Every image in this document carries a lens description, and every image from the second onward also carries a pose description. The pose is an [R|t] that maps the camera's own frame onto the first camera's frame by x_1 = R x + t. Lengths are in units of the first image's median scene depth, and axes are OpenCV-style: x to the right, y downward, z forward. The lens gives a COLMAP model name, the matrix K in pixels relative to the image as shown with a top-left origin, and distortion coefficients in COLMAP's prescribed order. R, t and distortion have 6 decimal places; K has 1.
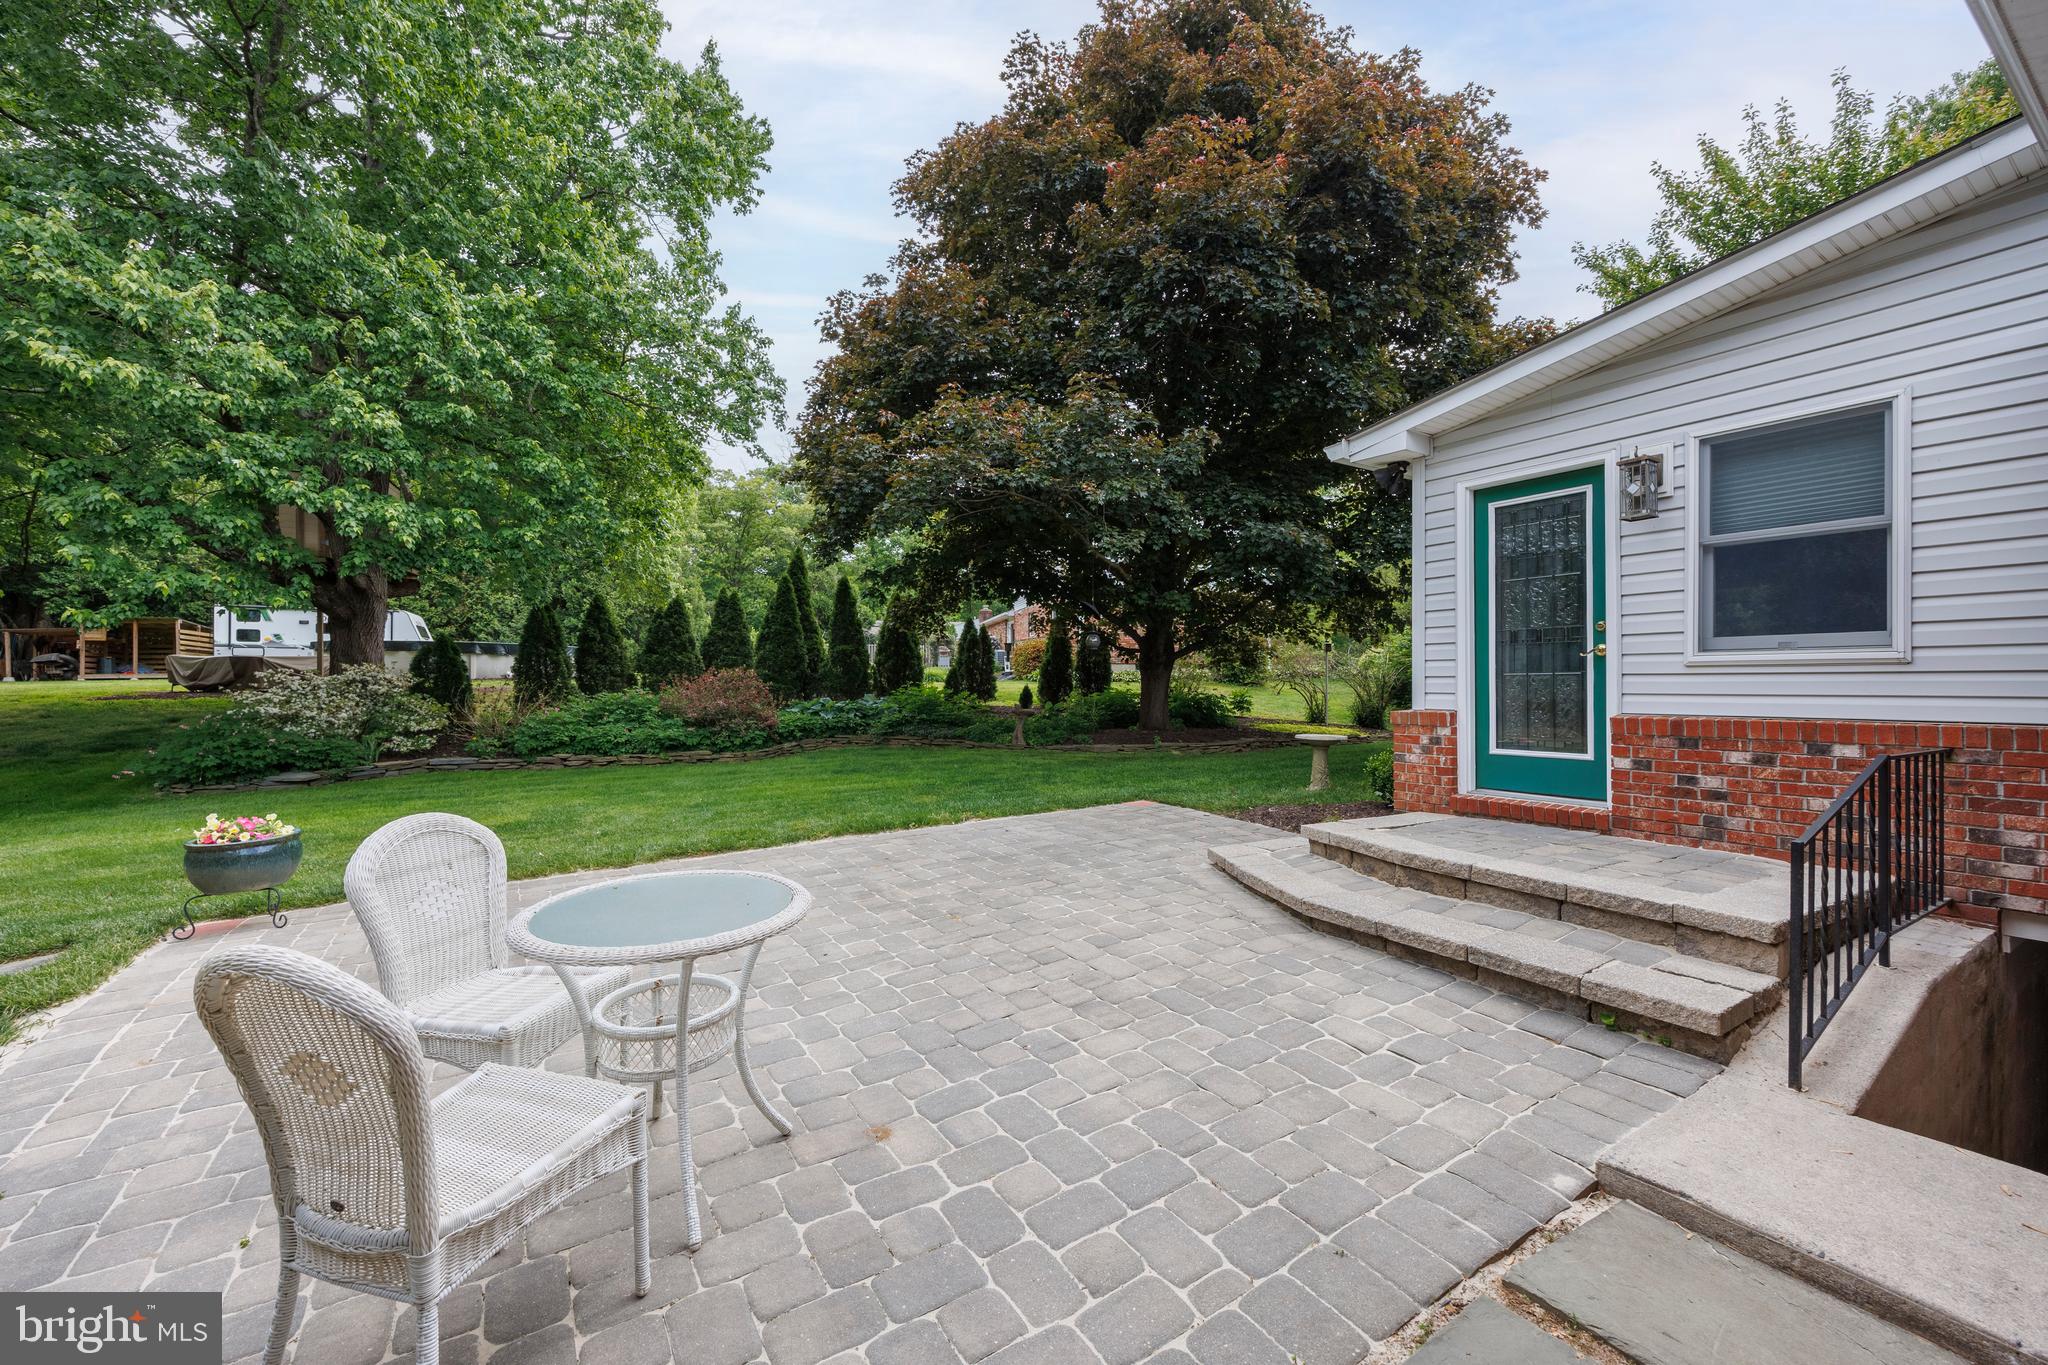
lens RADIAL K [[816.5, 0, 1024.5], [0, 816.5, 685.5], [0, 0, 1]] dist [0.001164, 0.000056]
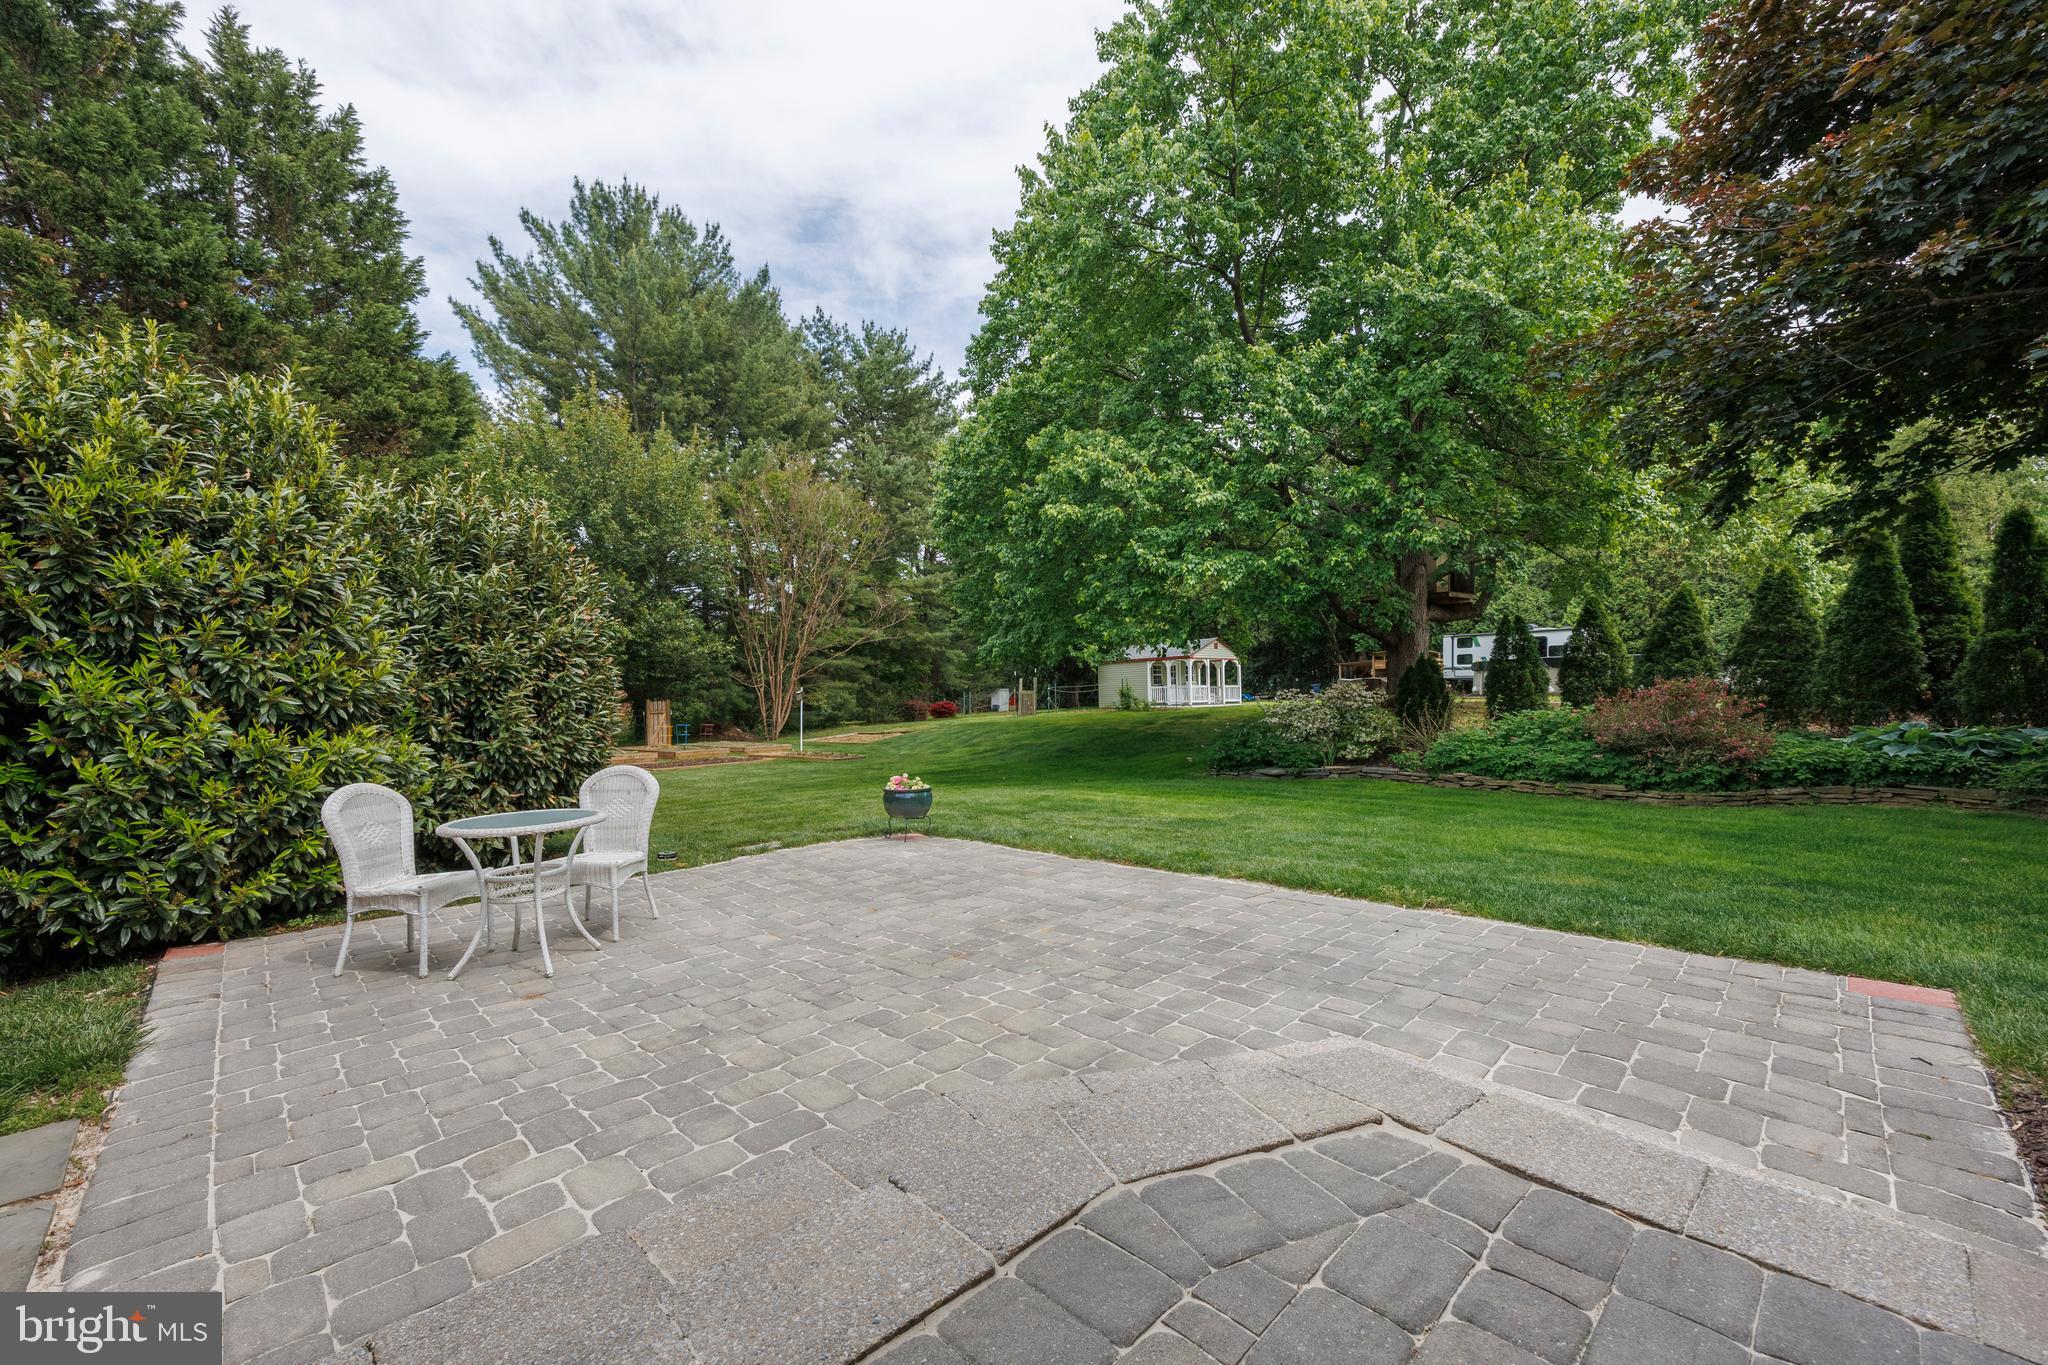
lens RADIAL K [[816.5, 0, 1012.7], [0, 816.5, 690.4], [0, 0, 1]] dist [0.001164, 0.000056]
pose [[0.196989, -0.013113, -0.980318, 0.817919], [0.001797, 0.999914, -0.013014, -0.005528], [0.980404, 0.000802, 0.196996, 0.852479]]
